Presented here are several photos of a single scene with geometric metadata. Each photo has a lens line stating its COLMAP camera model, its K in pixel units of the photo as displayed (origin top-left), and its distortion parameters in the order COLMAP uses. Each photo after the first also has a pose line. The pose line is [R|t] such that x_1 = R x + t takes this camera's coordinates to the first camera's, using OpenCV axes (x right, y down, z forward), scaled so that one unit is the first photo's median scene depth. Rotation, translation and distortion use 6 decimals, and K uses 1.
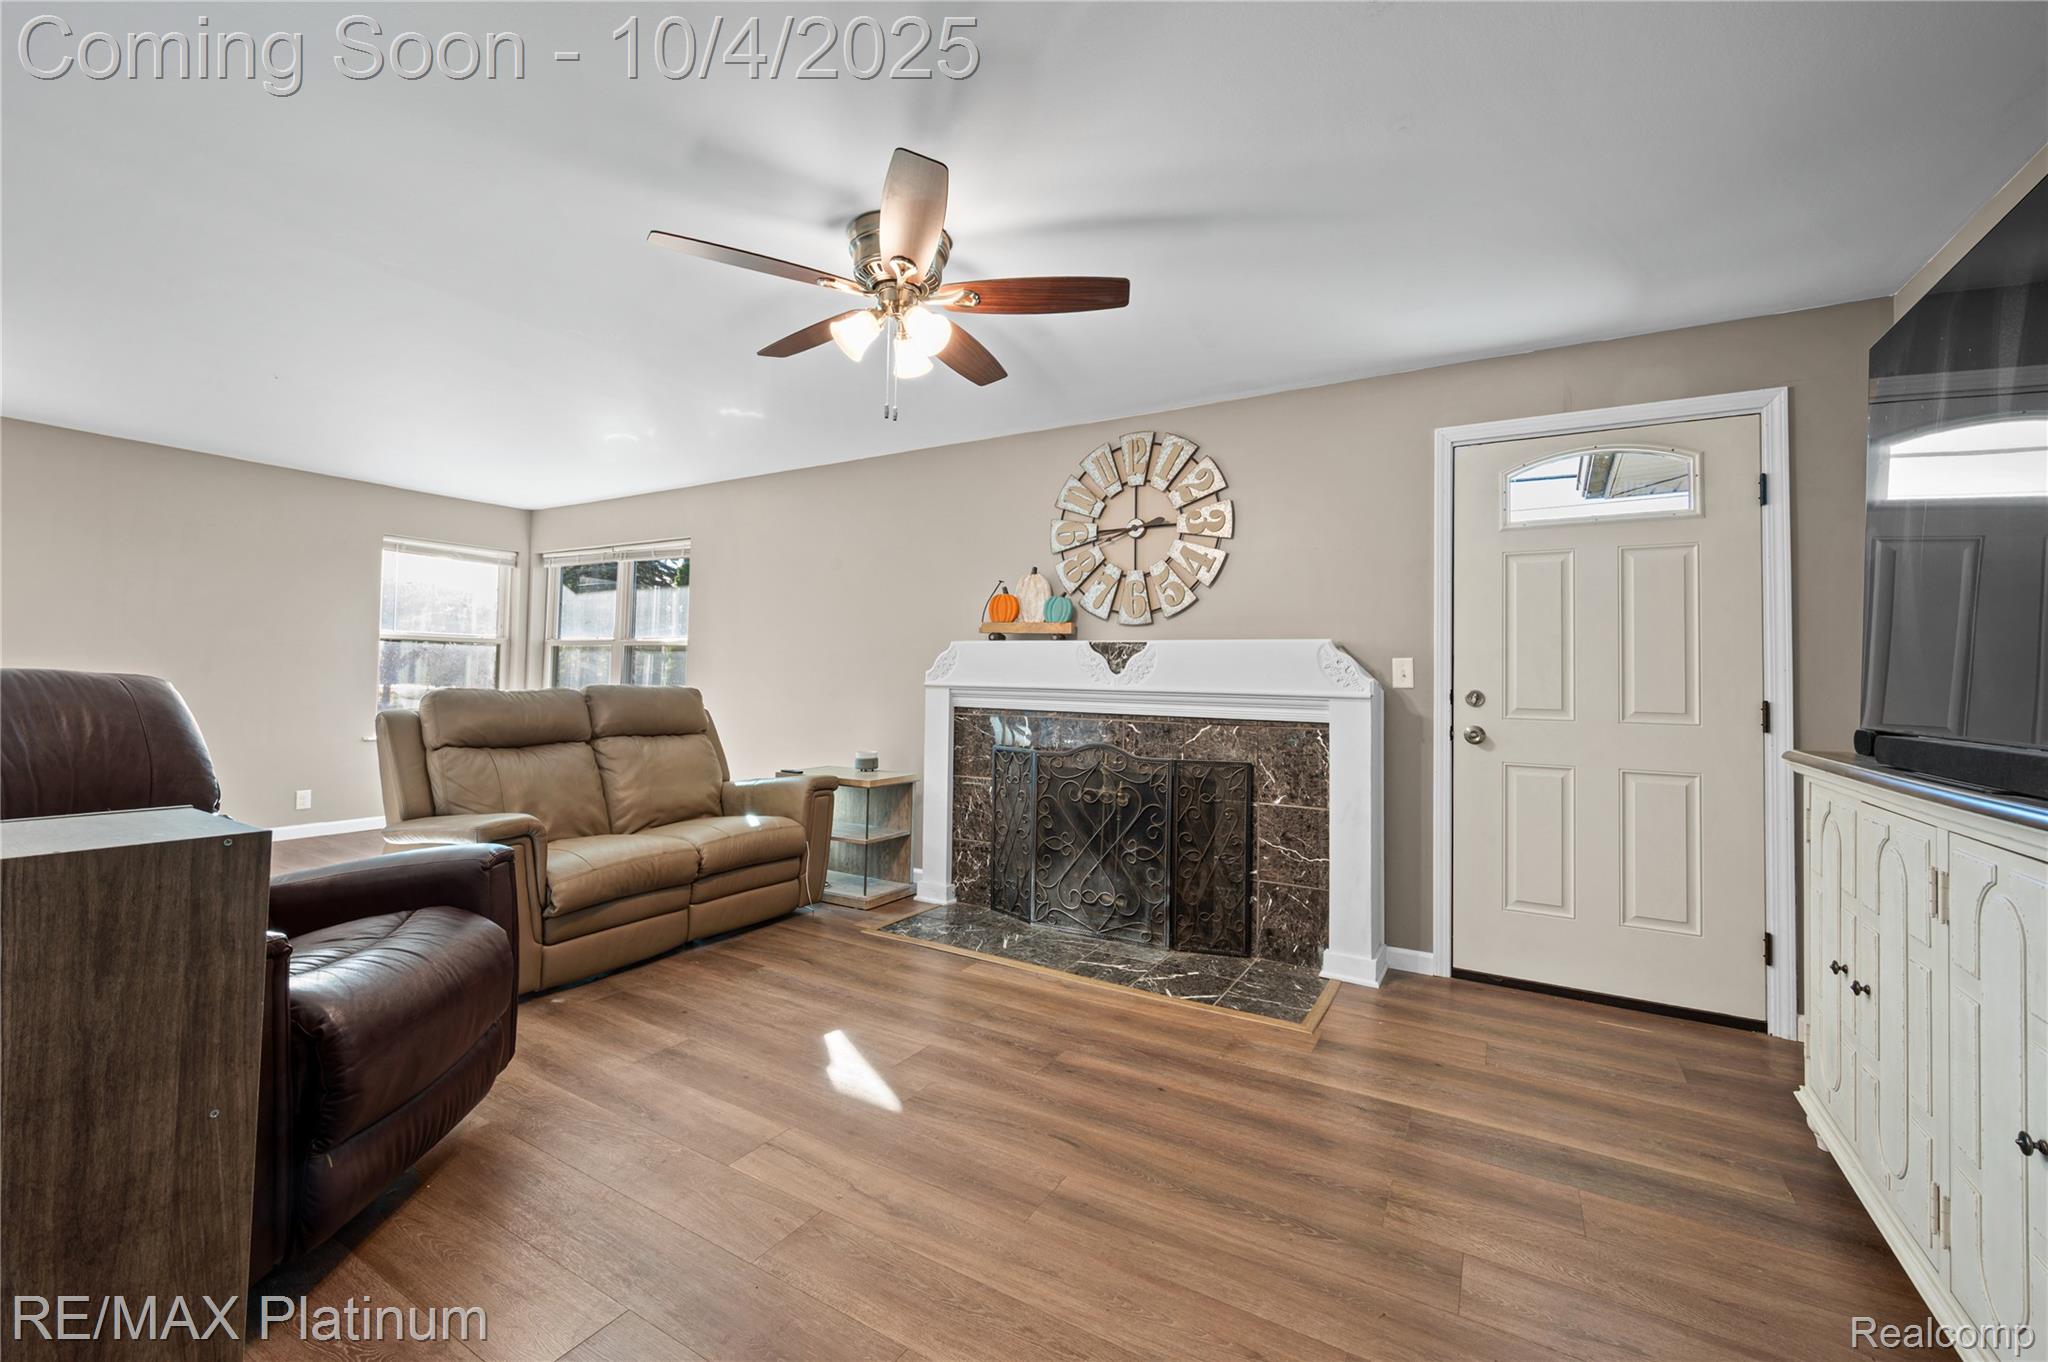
lens RADIAL K [[838.4, 0, 1025.4], [0, 838.4, 712.1], [0, 0, 1]] dist [-0.000697, -0.000127]
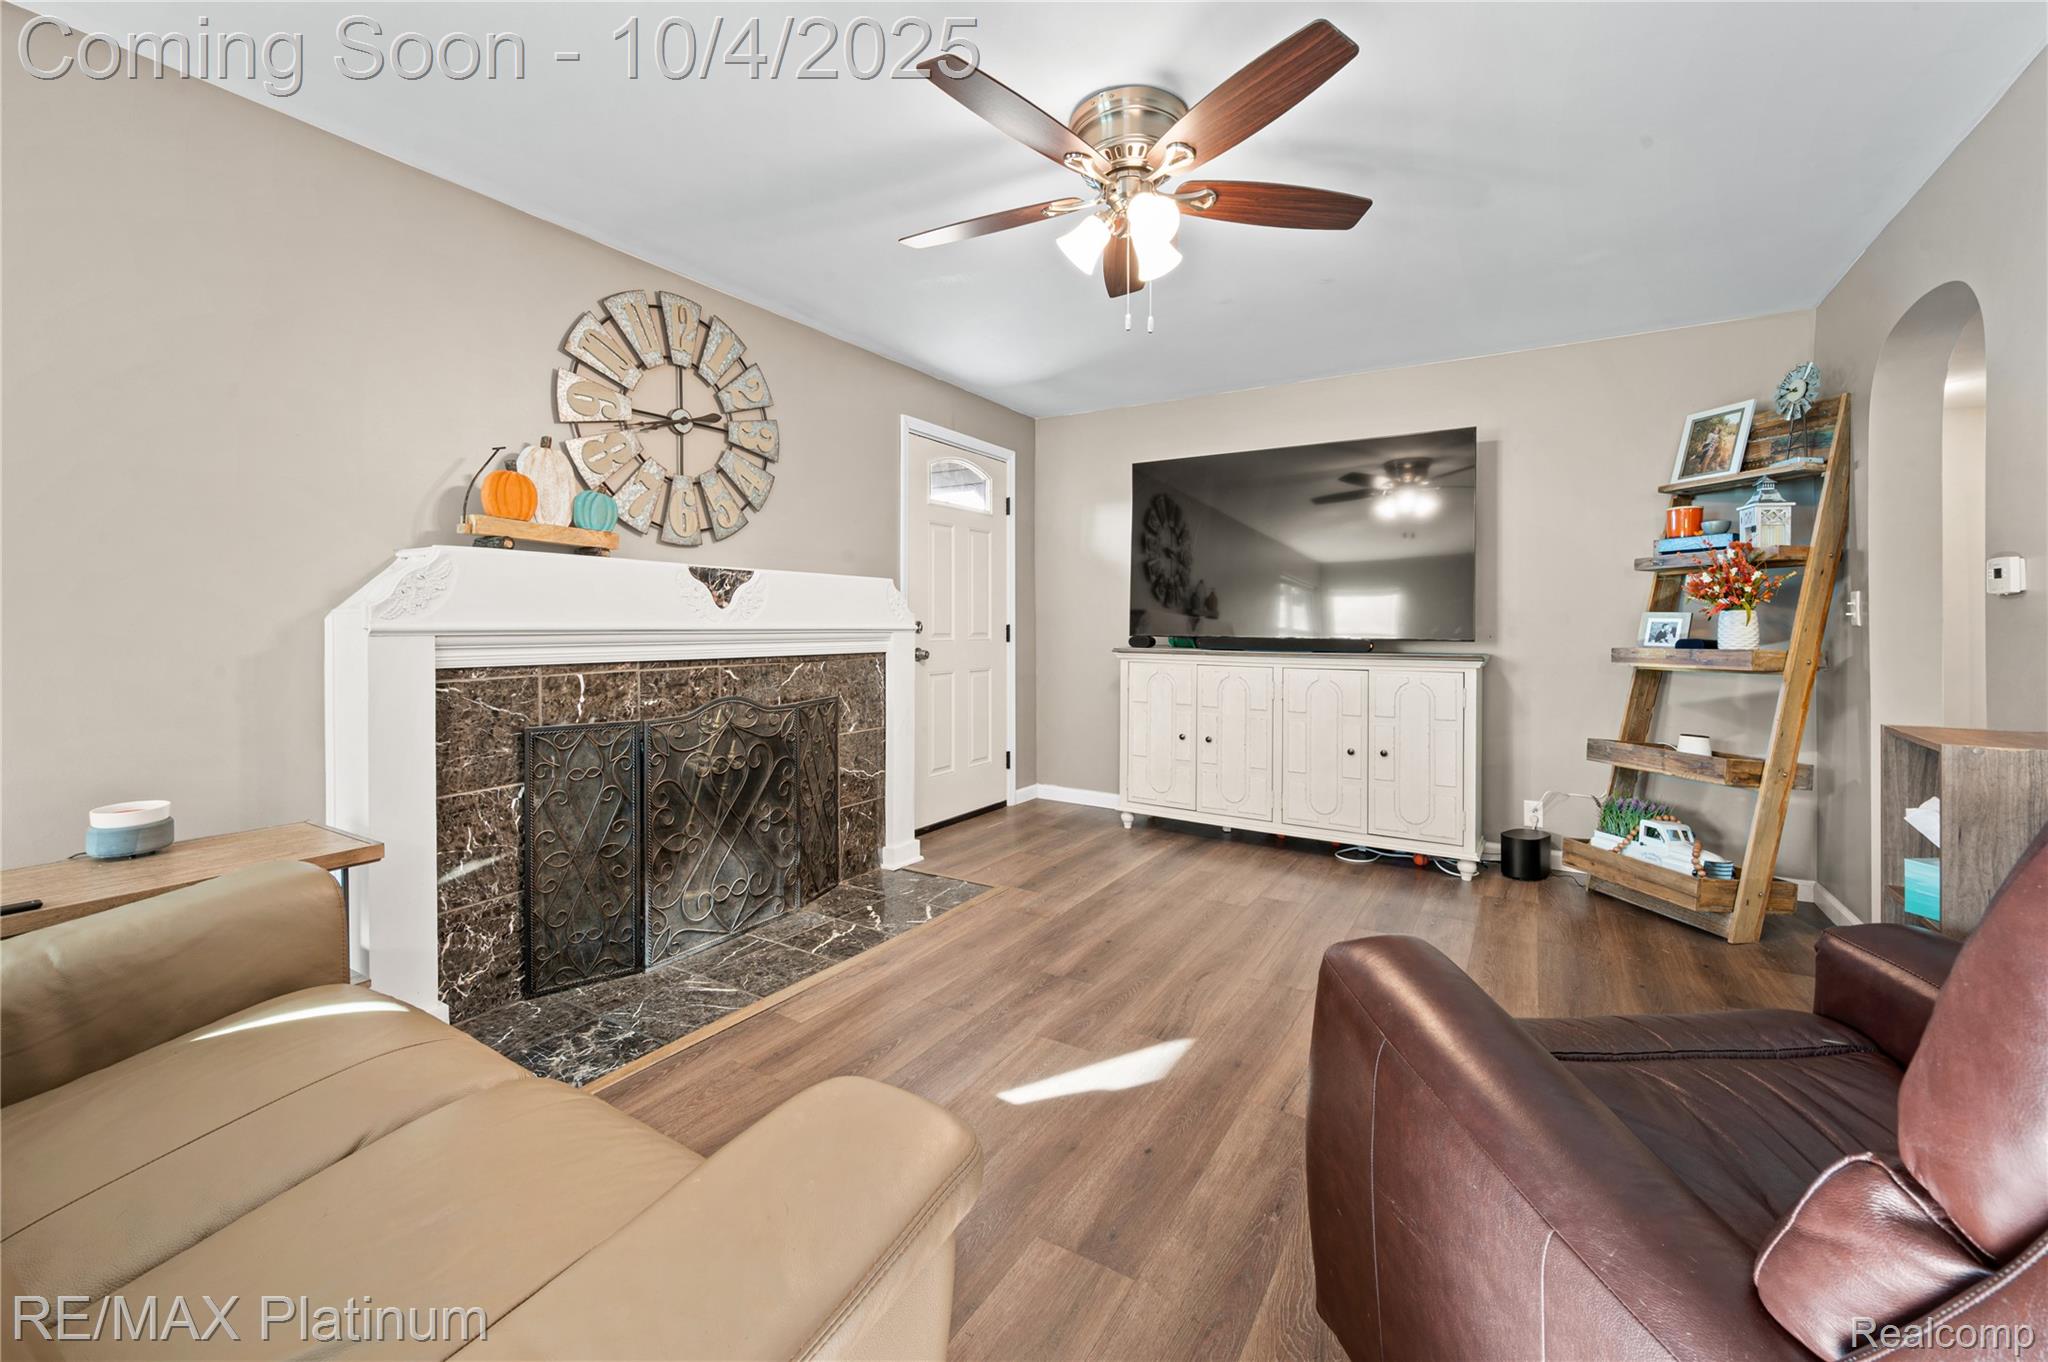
lens RADIAL K [[817.7, 0, 1026.0], [0, 817.7, 675.6], [0, 0, 1]] dist [0.000057, -0.000042]
pose [[0.018361, -0.085575, 0.996163, -0.704875], [0.029668, 0.995938, 0.085009, -0.041667], [-0.999391, 0.027993, 0.020825, 0.735182]]
